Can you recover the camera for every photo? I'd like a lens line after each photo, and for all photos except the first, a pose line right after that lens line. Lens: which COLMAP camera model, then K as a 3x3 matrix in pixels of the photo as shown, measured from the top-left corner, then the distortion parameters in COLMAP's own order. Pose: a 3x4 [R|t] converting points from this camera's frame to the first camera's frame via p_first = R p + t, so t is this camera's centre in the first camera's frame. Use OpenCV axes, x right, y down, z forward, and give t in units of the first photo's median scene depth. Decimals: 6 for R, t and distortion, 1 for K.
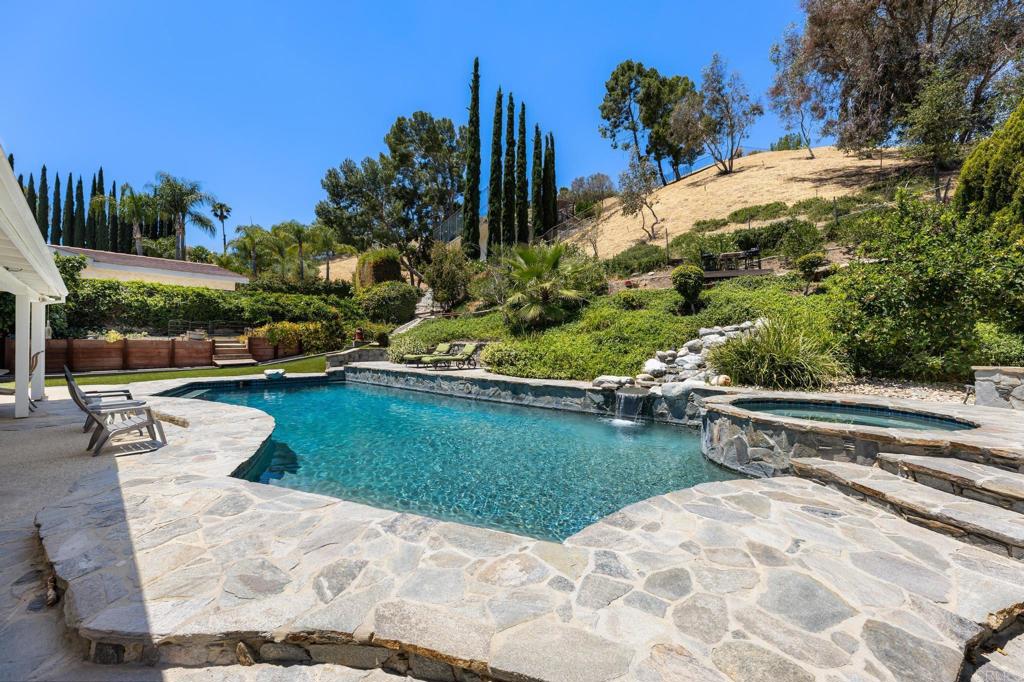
lens RADIAL K [[418.1, 0, 512.0], [0, 418.1, 340.7], [0, 0, 1]] dist [0.002083, -0.000047]
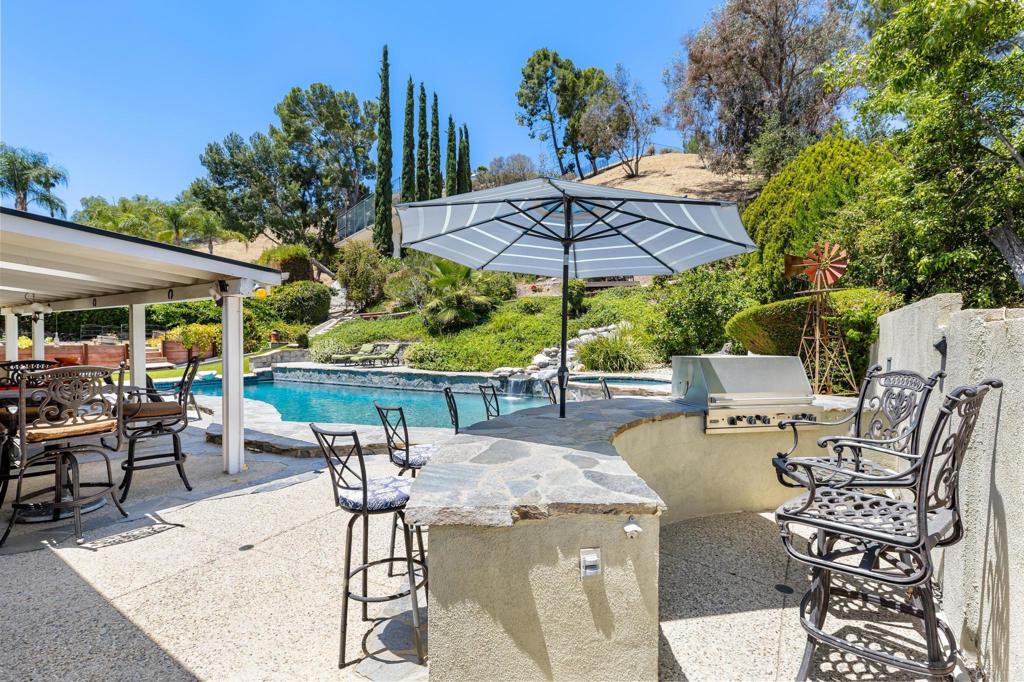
lens RADIAL K [[478.8, 0, 512.0], [0, 478.8, 344.5], [0, 0, 1]] dist [0.012275, -0.000263]
pose [[0.984099, -0.015636, 0.176930, -0.007817], [0.012689, 0.999761, 0.017777, -0.006325], [-0.177166, -0.015249, 0.984063, -0.203378]]
